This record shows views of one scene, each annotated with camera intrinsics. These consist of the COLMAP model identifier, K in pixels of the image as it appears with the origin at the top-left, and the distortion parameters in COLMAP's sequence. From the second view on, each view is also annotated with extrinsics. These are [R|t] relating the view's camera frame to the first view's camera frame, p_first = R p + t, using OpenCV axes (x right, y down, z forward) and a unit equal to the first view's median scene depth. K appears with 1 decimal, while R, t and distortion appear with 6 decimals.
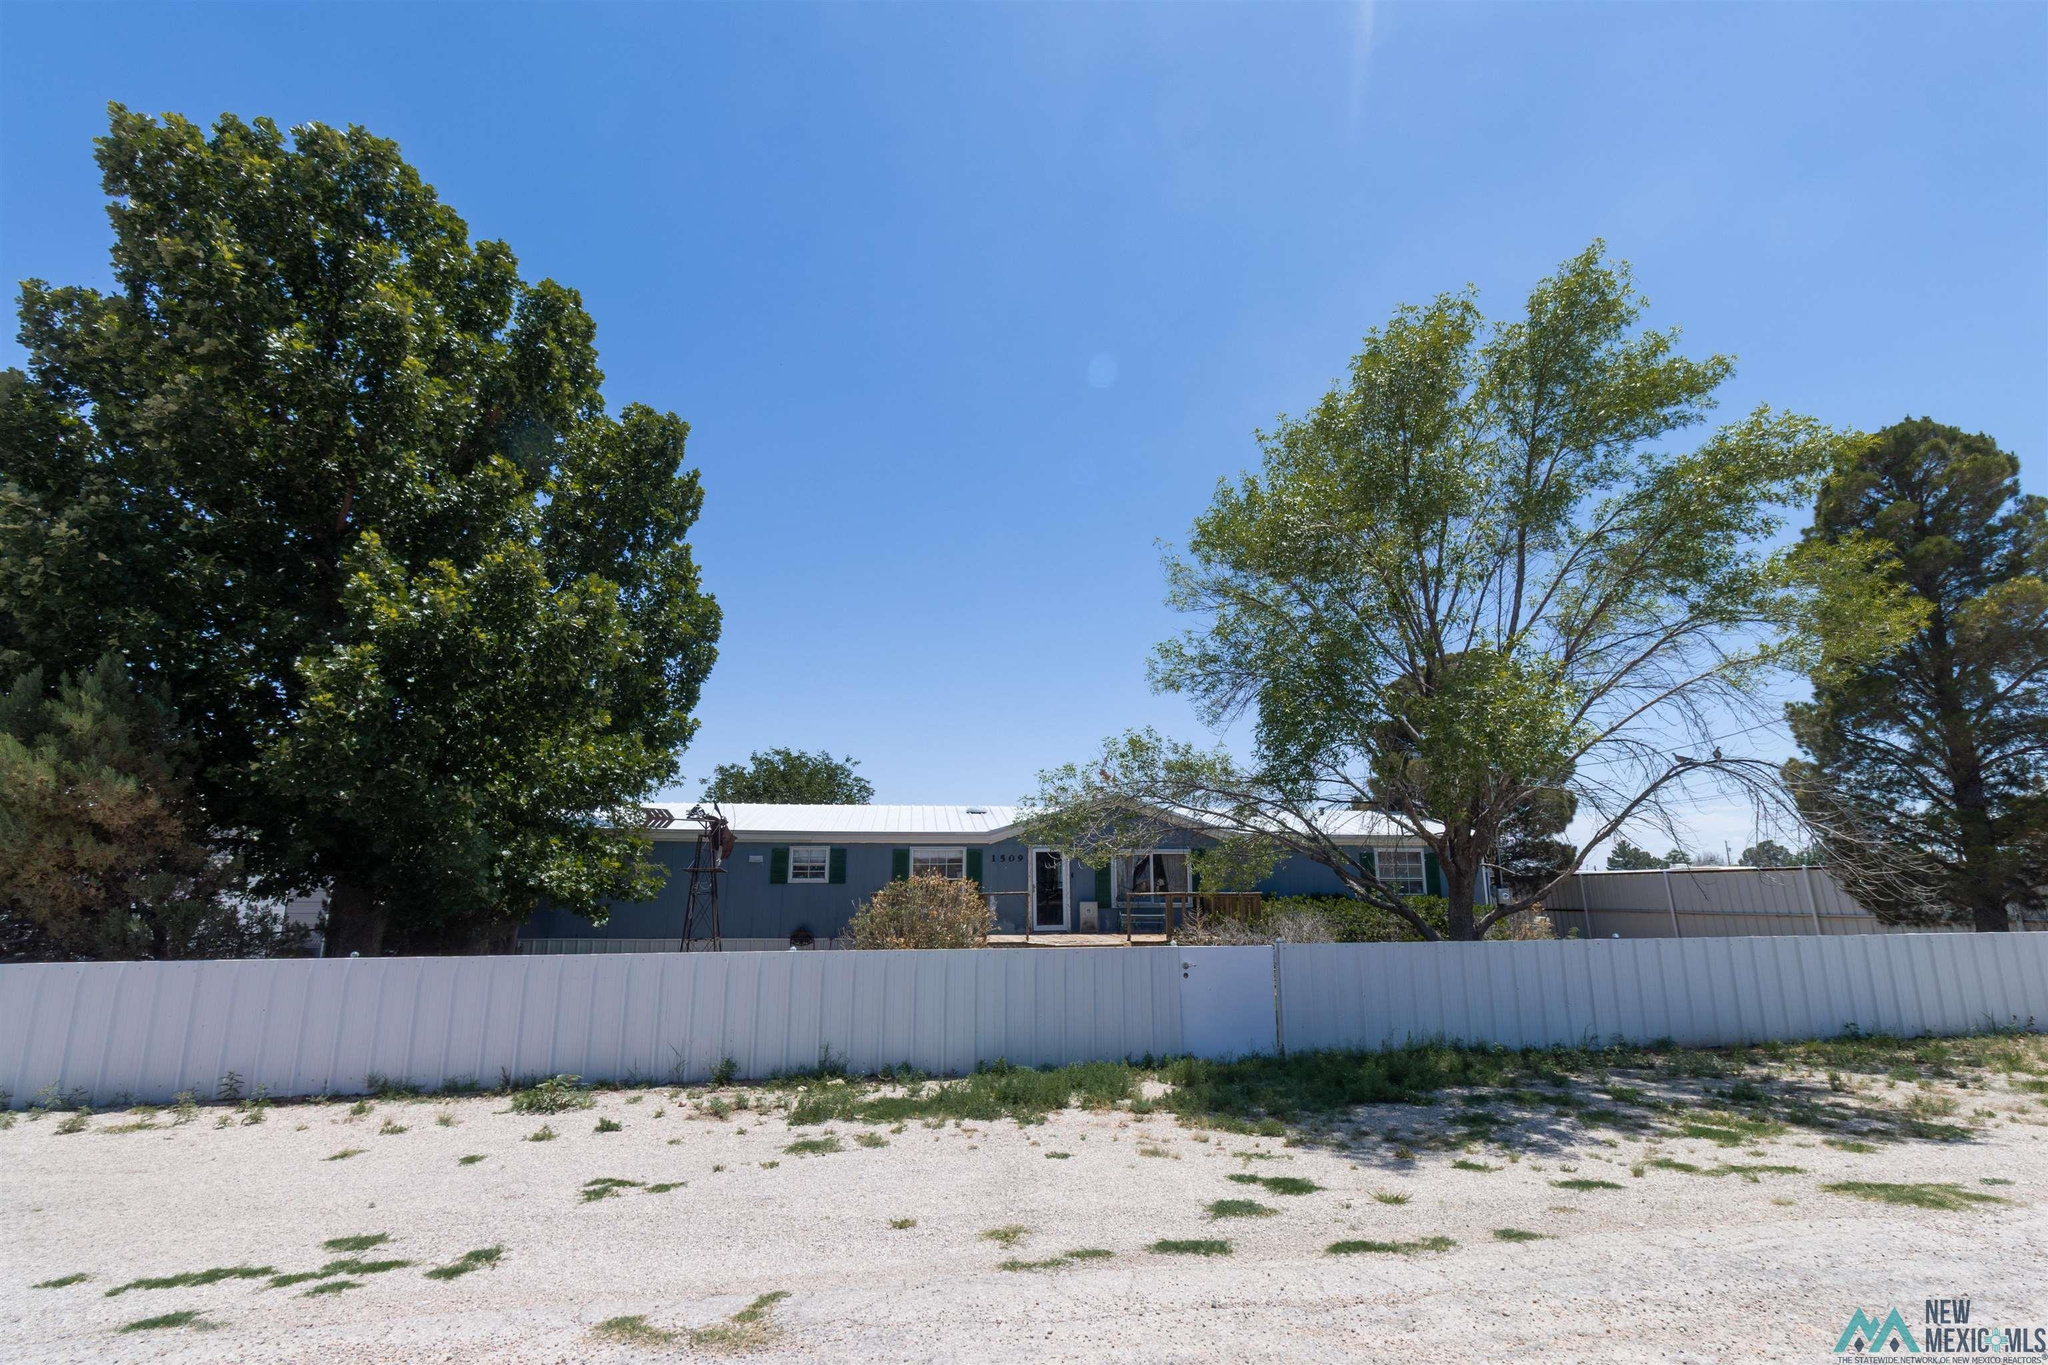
lens RADIAL K [[906.7, 0, 1024.0], [0, 906.7, 682.5], [0, 0, 1]] dist [-0.003179, -0.000110]
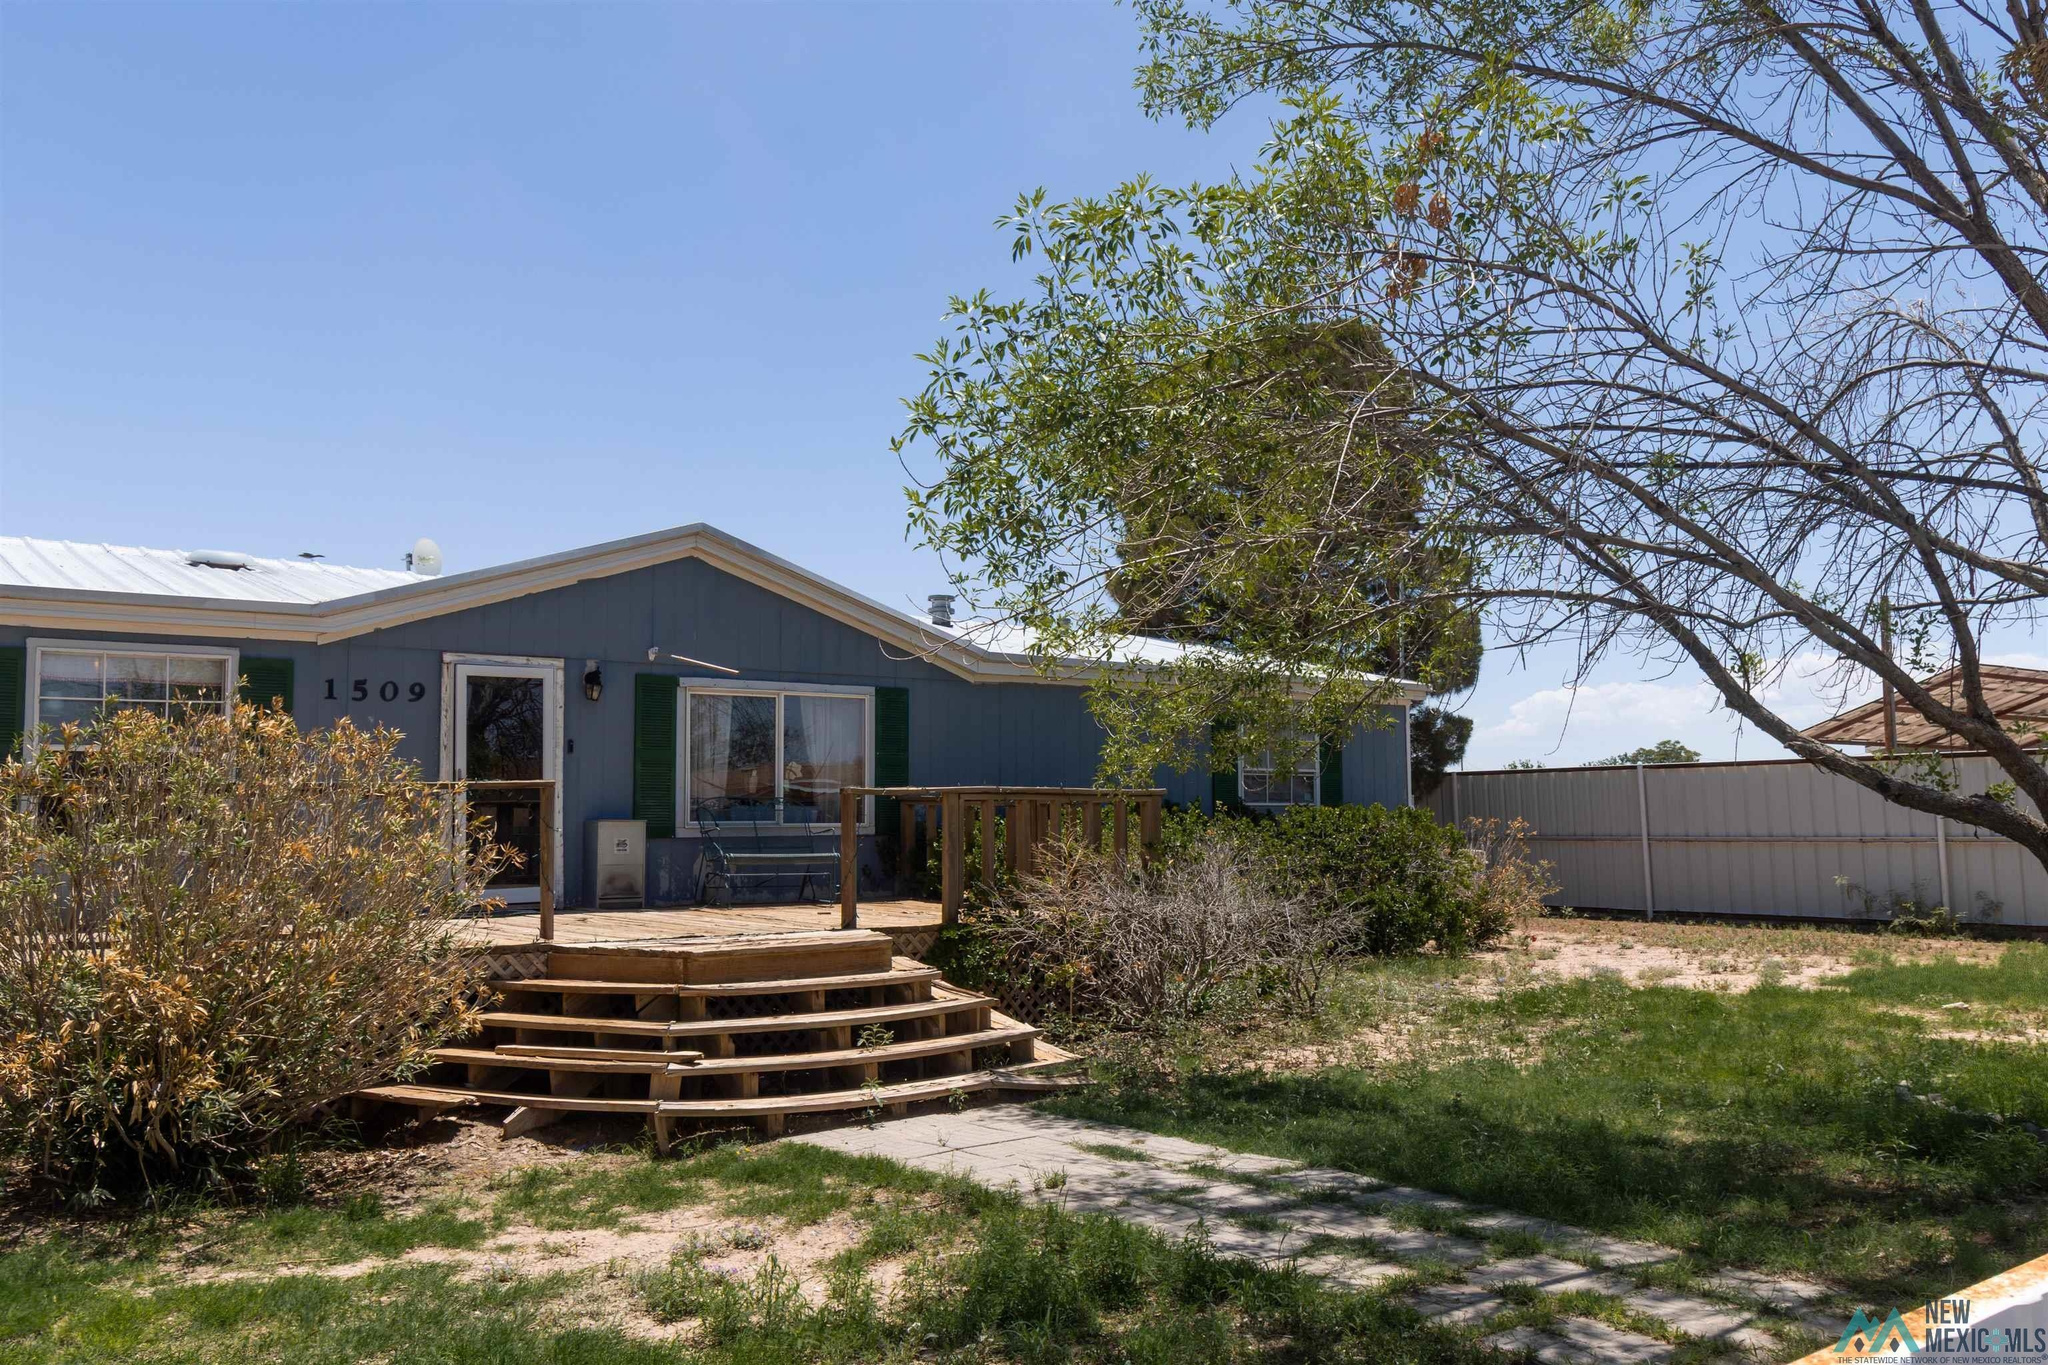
lens RADIAL K [[1586.9, 0, 1020.4], [0, 1586.9, 690.5], [0, 0, 1]] dist [-0.005464, -0.001502]
pose [[0.865689, 0.037969, 0.499140, -0.105052], [-0.107887, 0.987837, 0.111972, 0.108276], [-0.488817, -0.150783, 0.859257, 0.410201]]
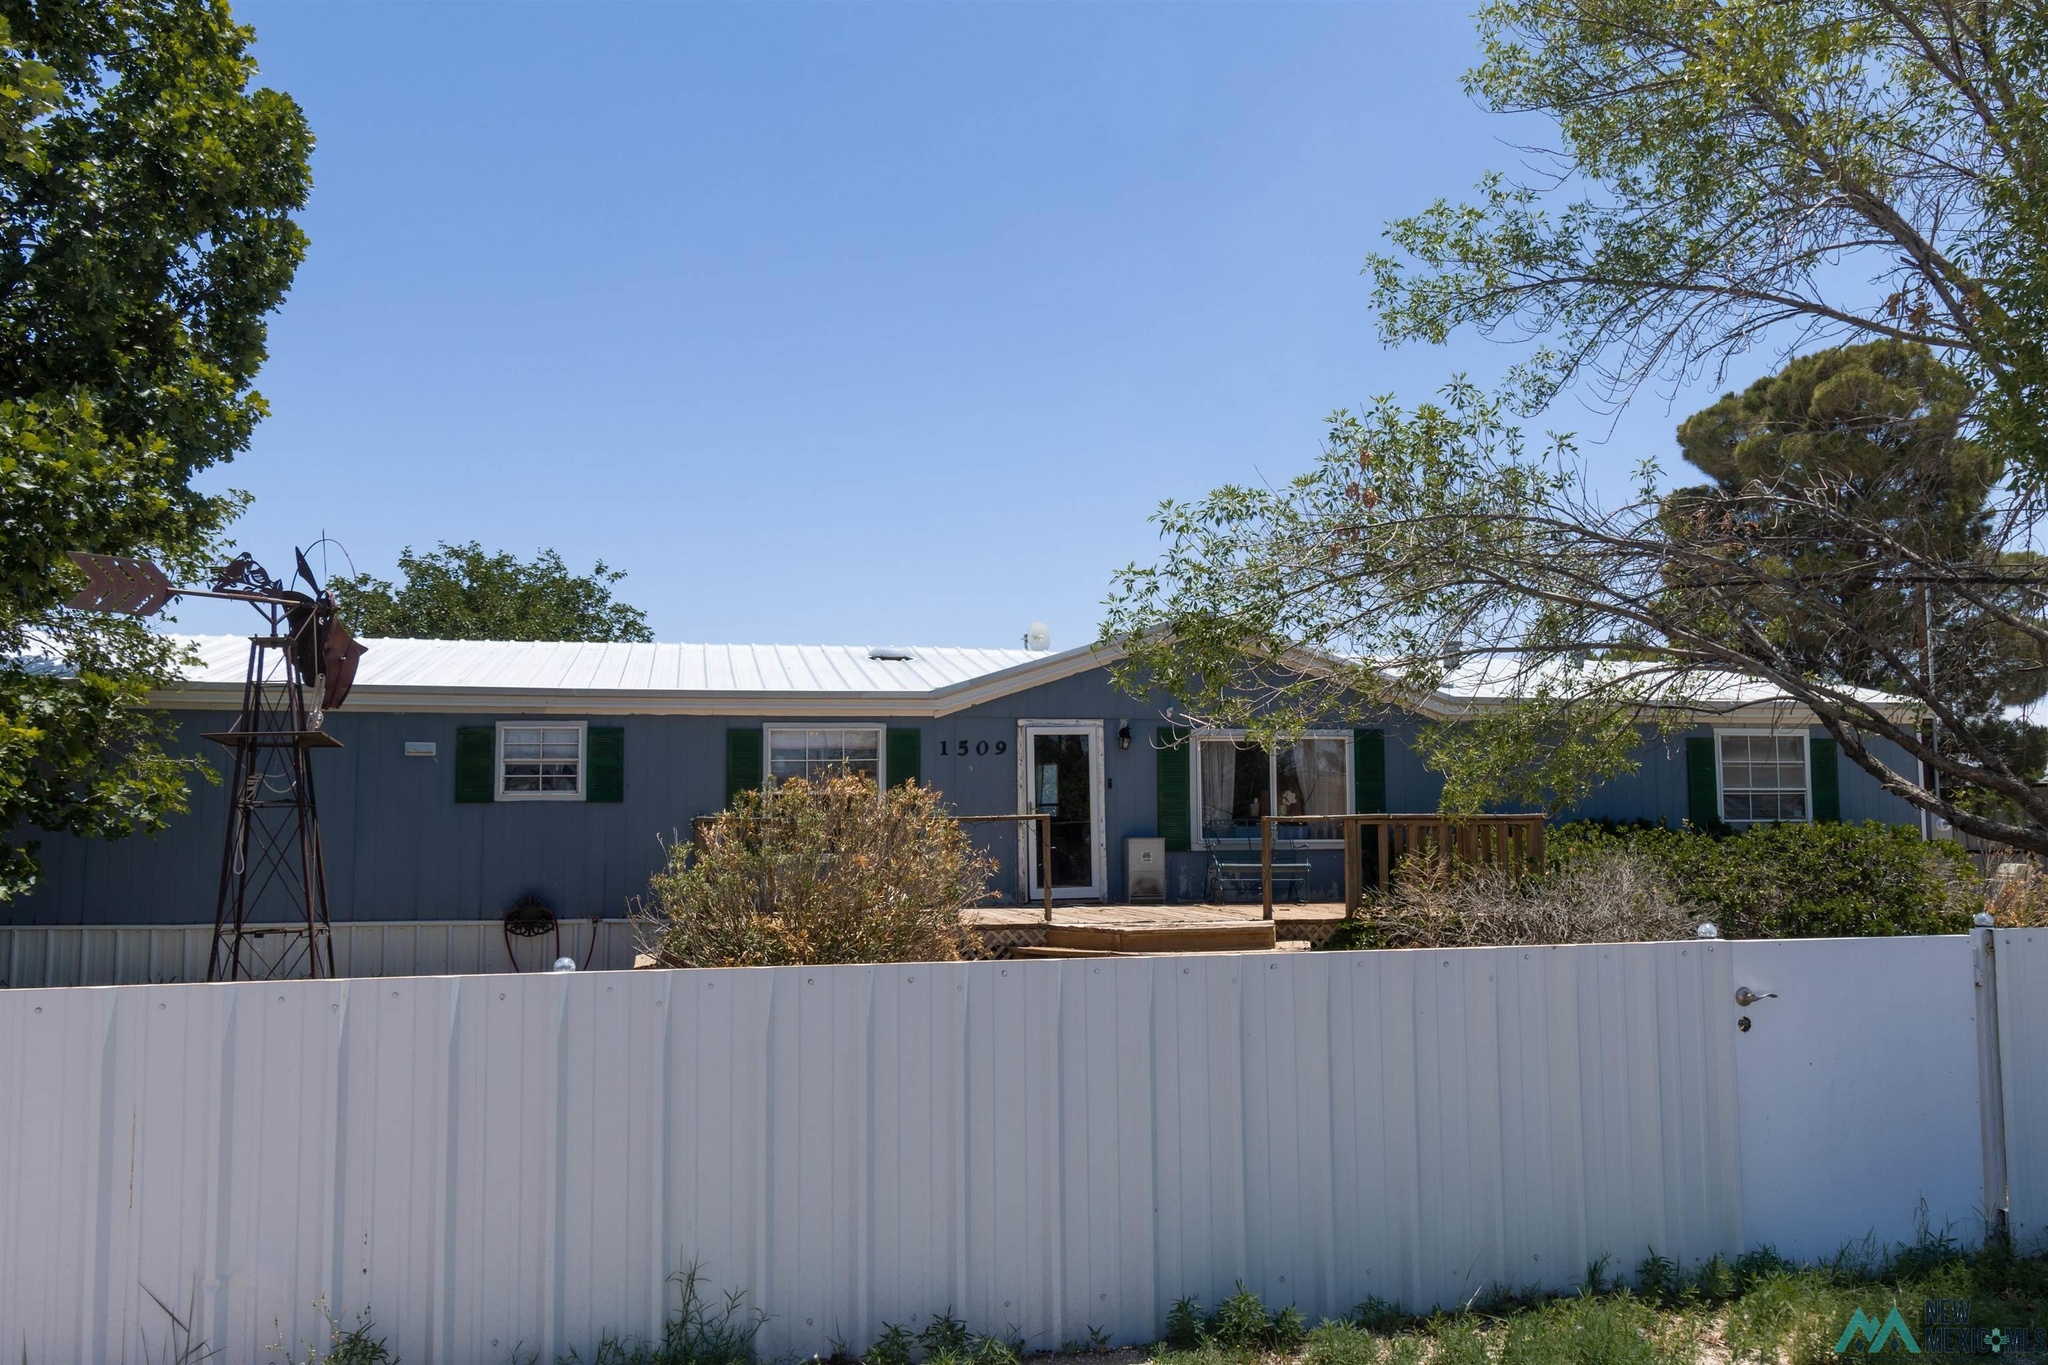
lens RADIAL K [[1586.9, 0, 1020.4], [0, 1586.9, 690.5], [0, 0, 1]] dist [-0.005464, -0.001502]
pose [[0.996790, 0.001636, 0.080045, -0.061375], [-0.012581, 0.990570, 0.136432, 0.054326], [-0.079067, -0.137001, 0.987410, 0.201768]]
